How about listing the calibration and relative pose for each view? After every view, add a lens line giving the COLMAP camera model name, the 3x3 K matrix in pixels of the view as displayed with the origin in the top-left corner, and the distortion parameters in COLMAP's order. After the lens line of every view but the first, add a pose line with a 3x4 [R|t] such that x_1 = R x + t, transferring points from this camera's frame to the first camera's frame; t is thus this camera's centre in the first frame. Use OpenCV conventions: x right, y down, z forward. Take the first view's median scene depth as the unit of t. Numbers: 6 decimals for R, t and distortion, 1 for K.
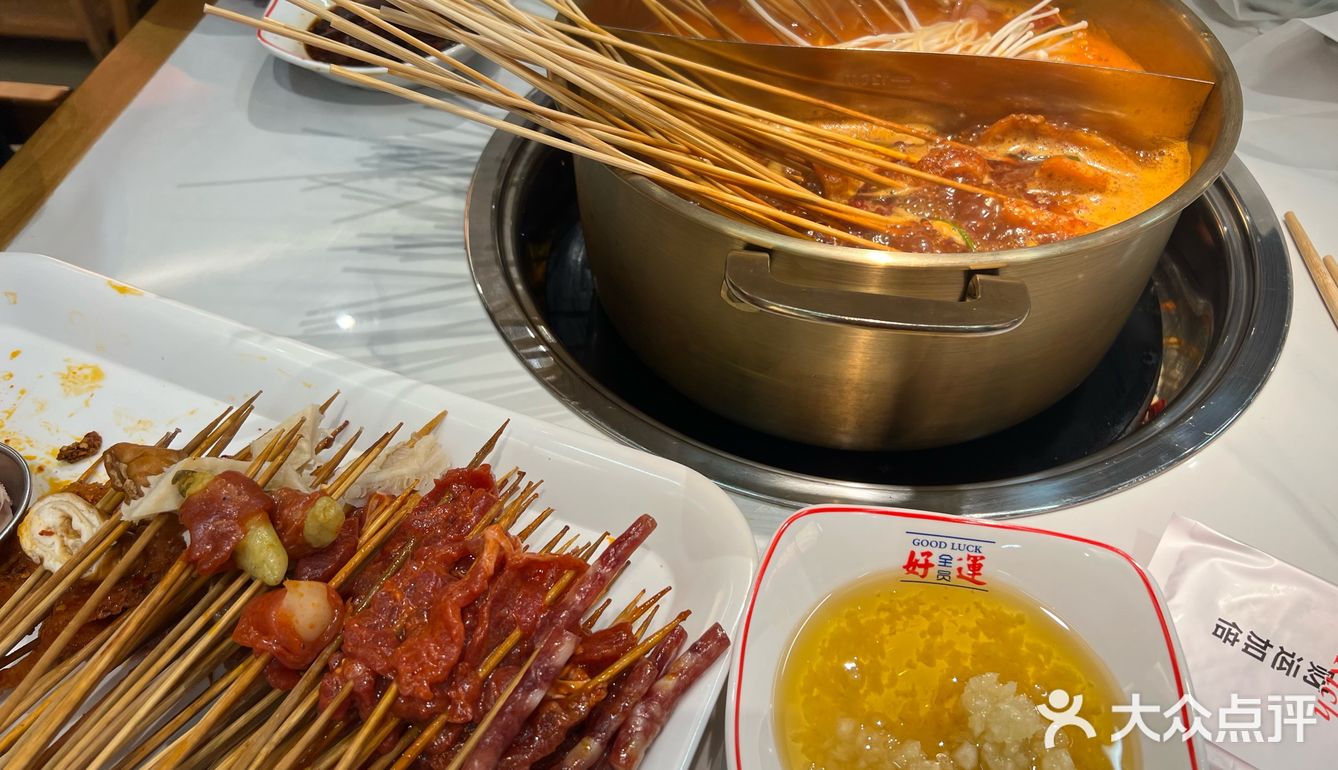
lens RADIAL K [[990.7, 0, 662.6], [0, 990.7, 384.2], [0, 0, 1]] dist [0.000868, -0.013042]
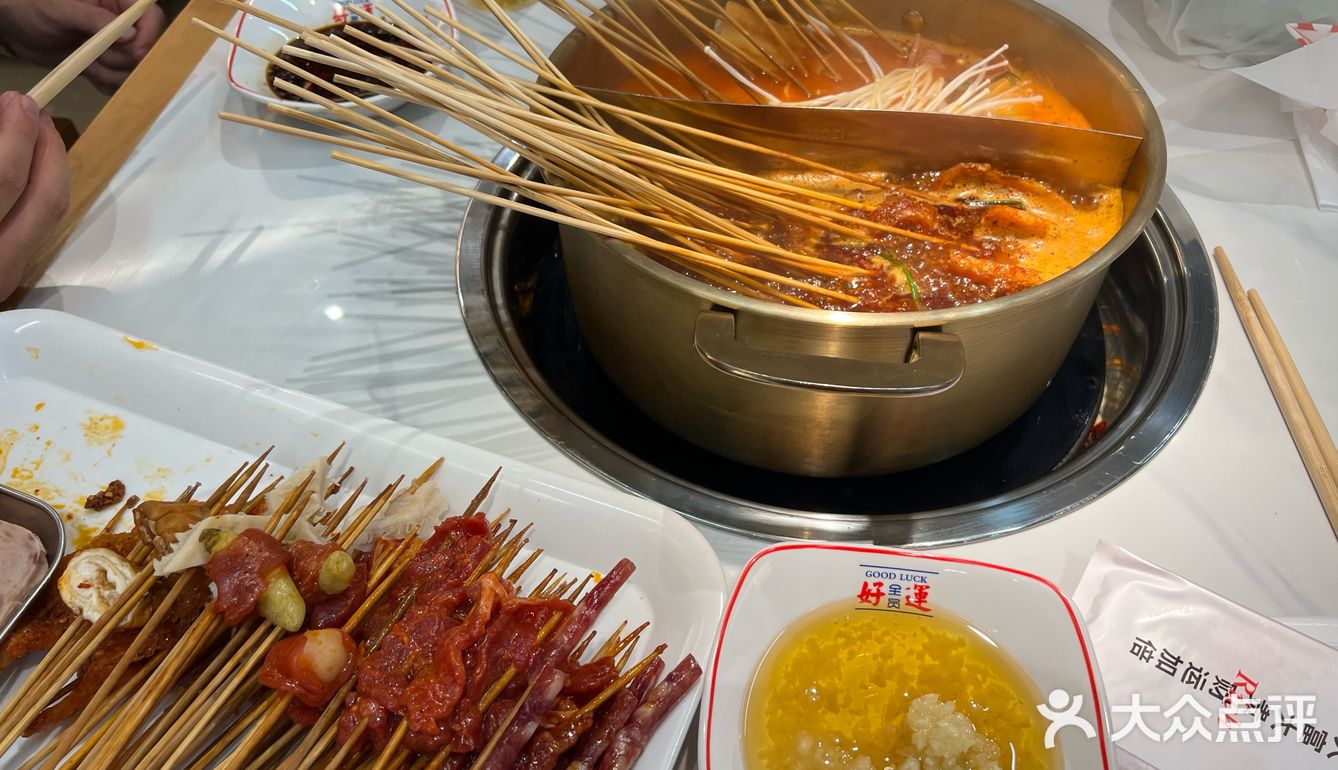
lens RADIAL K [[980.0, 0, 669.0], [0, 980.0, 385.0], [0, 0, 1]] dist [-0.004520, -0.000591]
pose [[0.999693, -0.018200, 0.016829, 0.016761], [0.017910, 0.999692, 0.017200, -0.080428], [-0.017137, -0.016893, 0.999710, -0.101136]]
